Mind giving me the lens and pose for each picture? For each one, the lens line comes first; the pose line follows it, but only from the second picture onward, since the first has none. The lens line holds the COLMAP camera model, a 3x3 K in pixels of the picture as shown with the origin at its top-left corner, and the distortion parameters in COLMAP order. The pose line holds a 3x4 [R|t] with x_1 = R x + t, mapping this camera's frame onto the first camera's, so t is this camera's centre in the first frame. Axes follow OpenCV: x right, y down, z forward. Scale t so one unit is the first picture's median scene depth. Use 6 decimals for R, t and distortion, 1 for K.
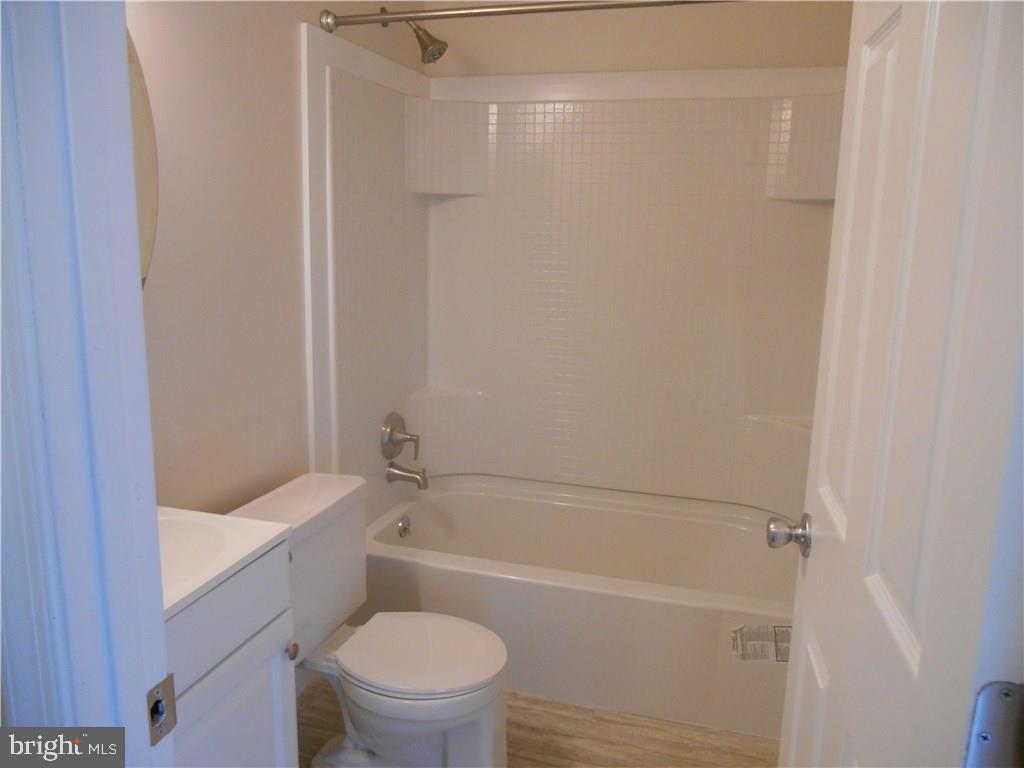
lens RADIAL K [[788.9, 0, 511.2], [0, 788.9, 386.3], [0, 0, 1]] dist [-0.028492, 0.011466]
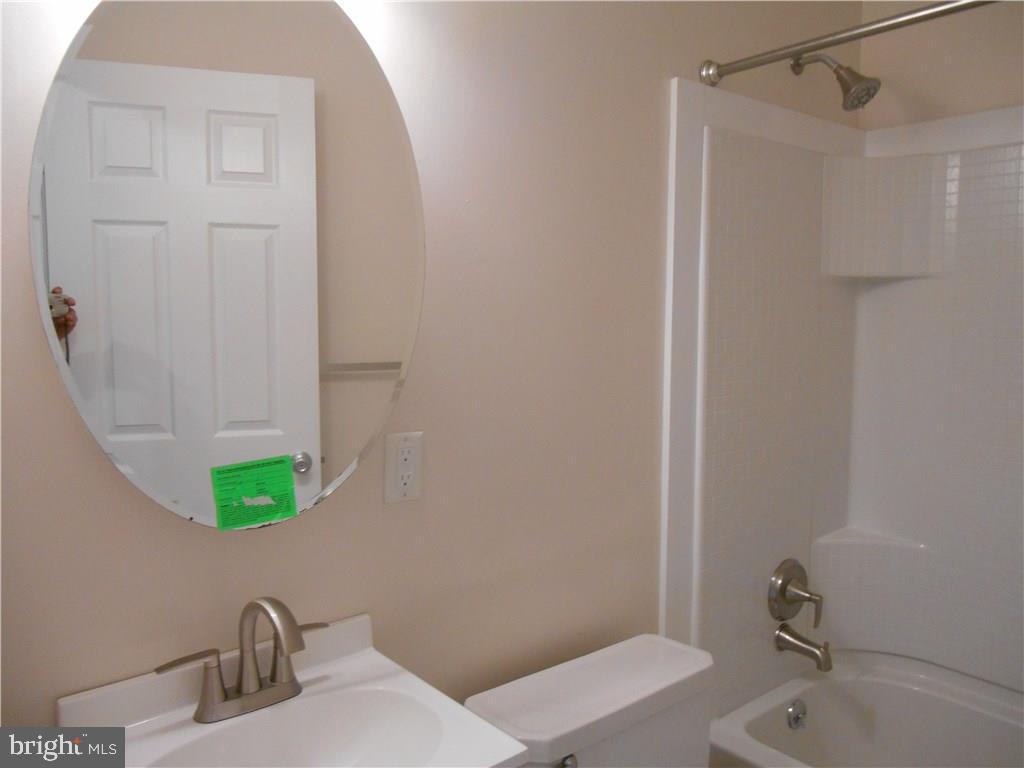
lens RADIAL K [[788.9, 0, 507.3], [0, 788.9, 373.0], [0, 0, 1]] dist [-0.028492, 0.011466]
pose [[0.829003, 0.029956, -0.558441, 0.043601], [-0.101166, 0.990123, -0.097067, -0.044298], [0.550018, 0.136964, 0.823846, 0.198546]]
